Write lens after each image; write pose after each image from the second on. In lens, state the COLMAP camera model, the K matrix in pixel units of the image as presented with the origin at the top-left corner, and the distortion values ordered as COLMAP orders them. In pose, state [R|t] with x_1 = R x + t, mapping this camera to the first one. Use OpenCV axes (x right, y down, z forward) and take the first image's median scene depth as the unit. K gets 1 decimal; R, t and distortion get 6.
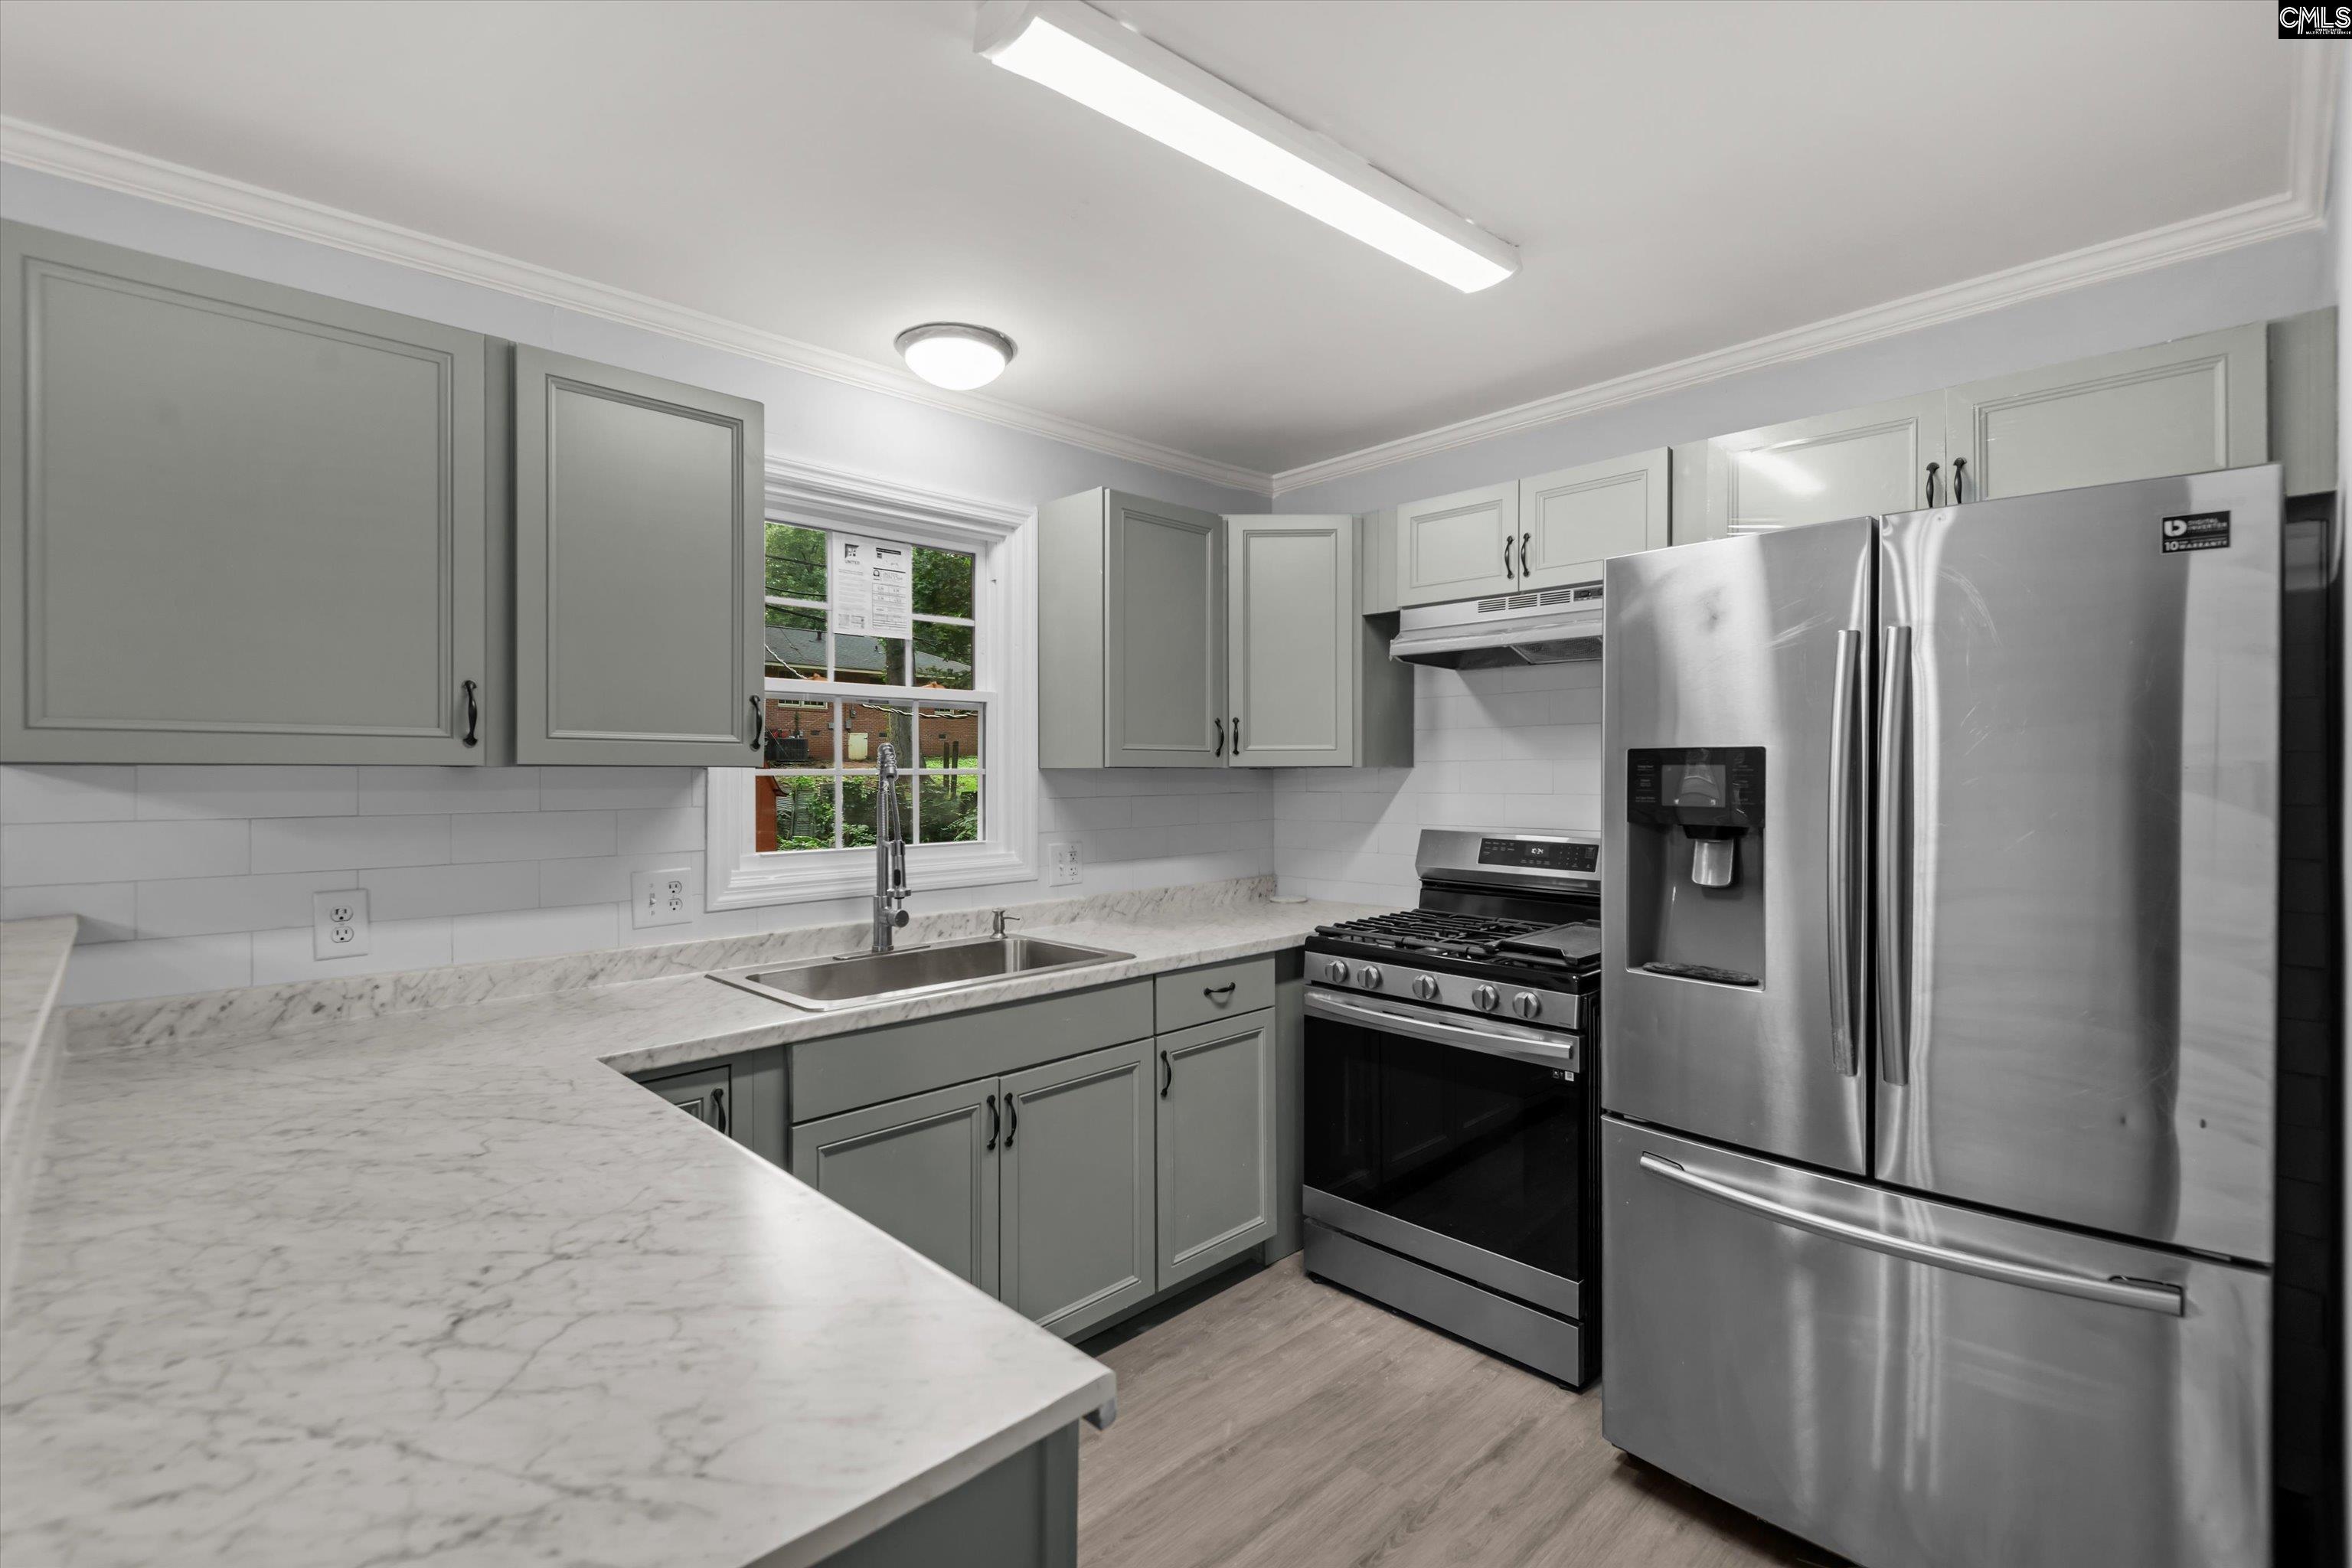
lens RADIAL K [[1075.5, 0, 1164.7], [0, 1075.5, 776.1], [0, 0, 1]] dist [0.024594, -0.015791]
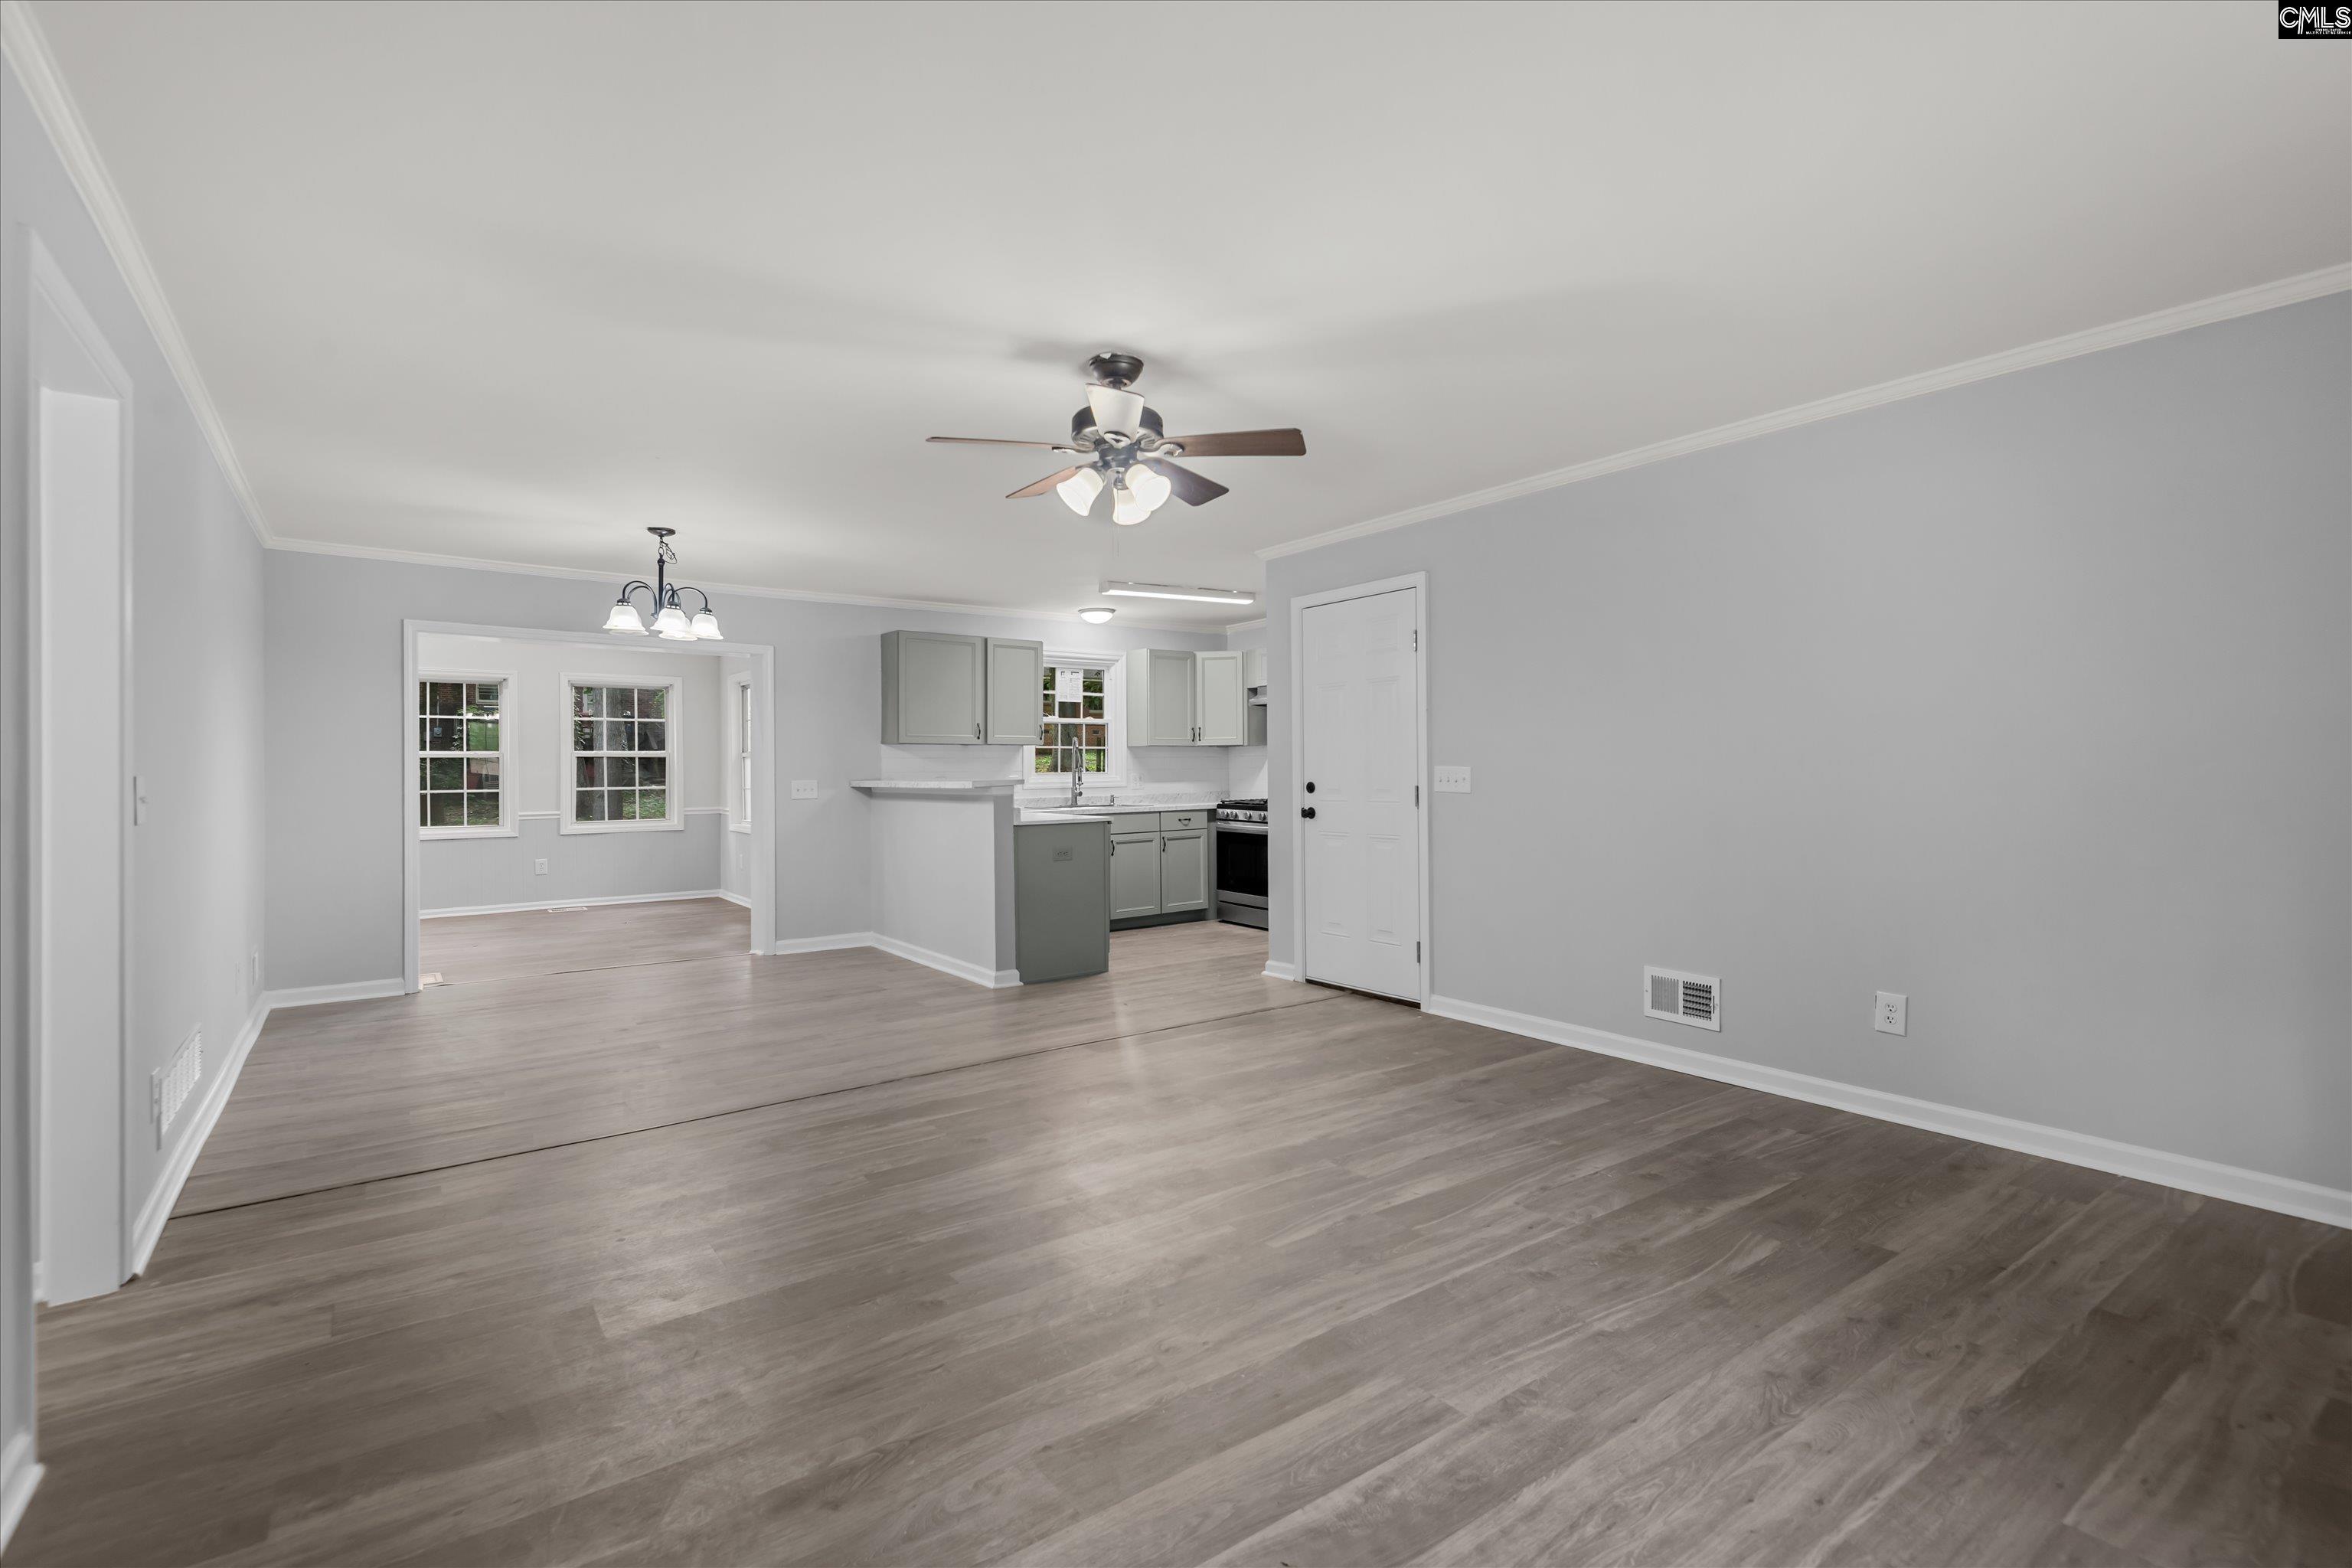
lens RADIAL K [[1075.5, 0, 1164.7], [0, 1075.5, 776.1], [0, 0, 1]] dist [0.024594, -0.015791]
pose [[0.989561, -0.003034, -0.144085, 0.412356], [0.004040, 0.999969, 0.006691, 0.056094], [0.144060, -0.007203, 0.989543, -1.888217]]
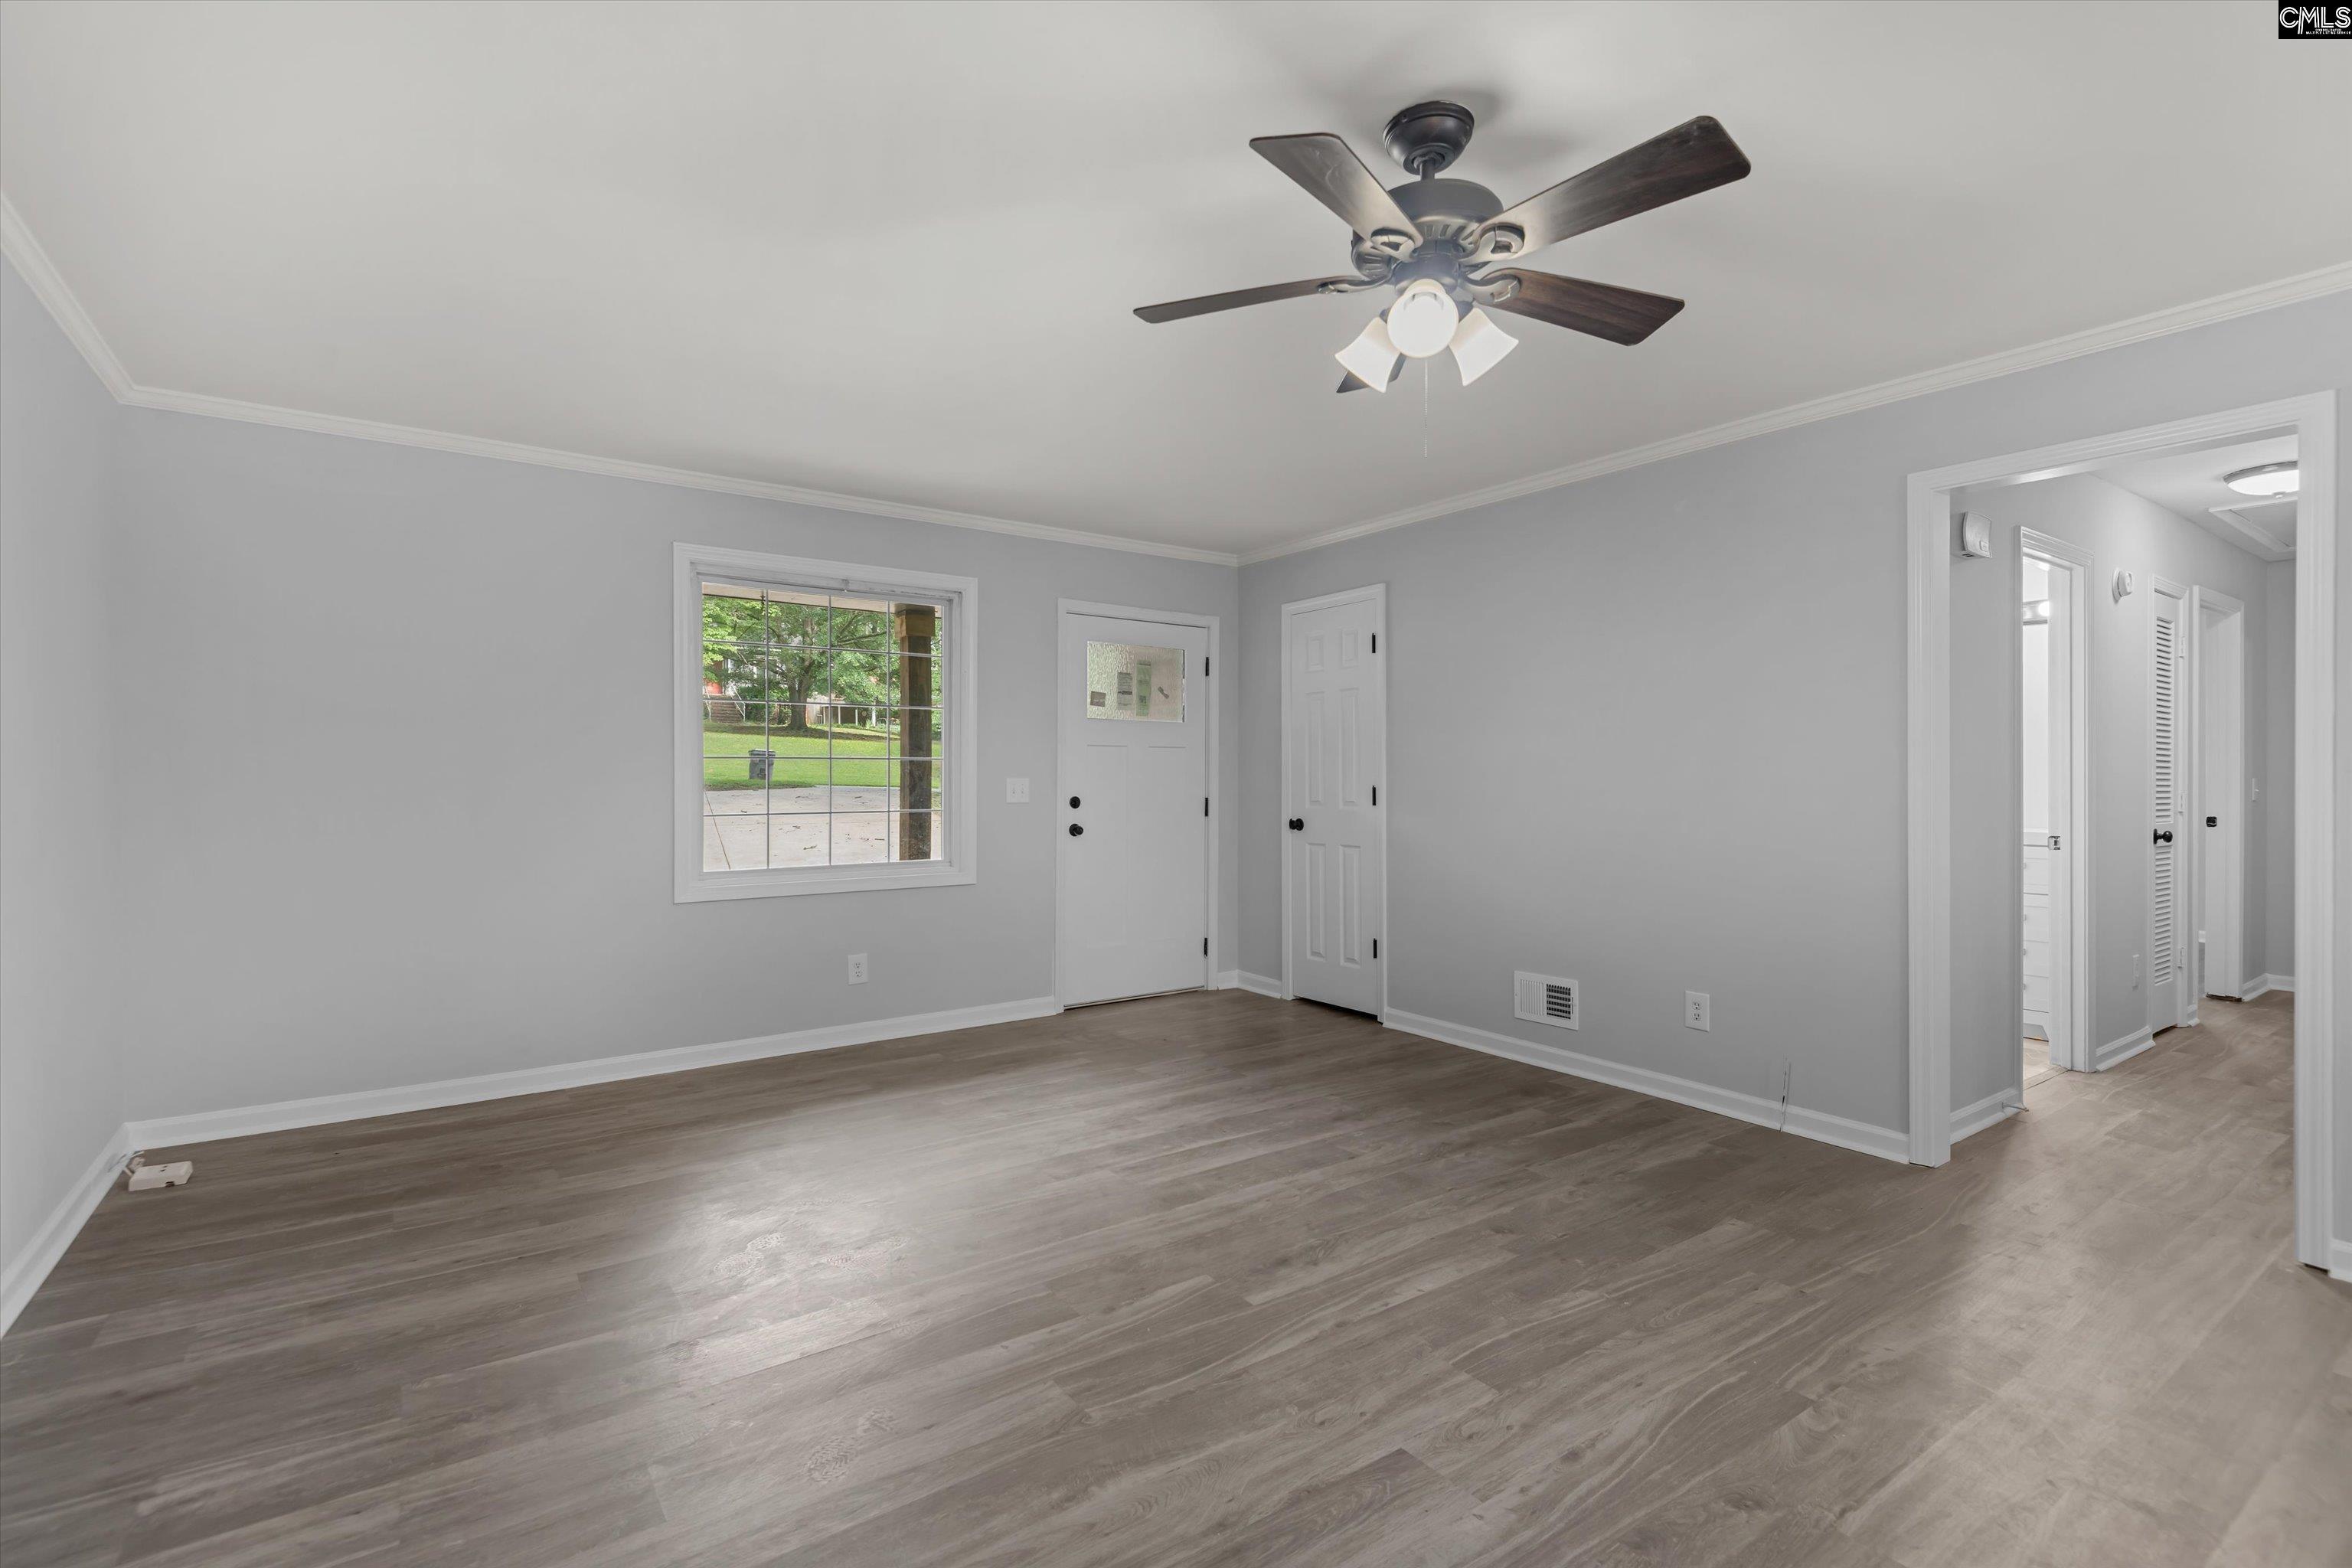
lens RADIAL K [[1075.5, 0, 1164.7], [0, 1075.5, 776.1], [0, 0, 1]] dist [0.024594, -0.015791]
pose [[-0.988001, 0.003837, 0.154400, 0.261574], [0.004021, 0.999992, 0.000881, 0.051650], [-0.154395, 0.001492, -0.988008, -0.048294]]
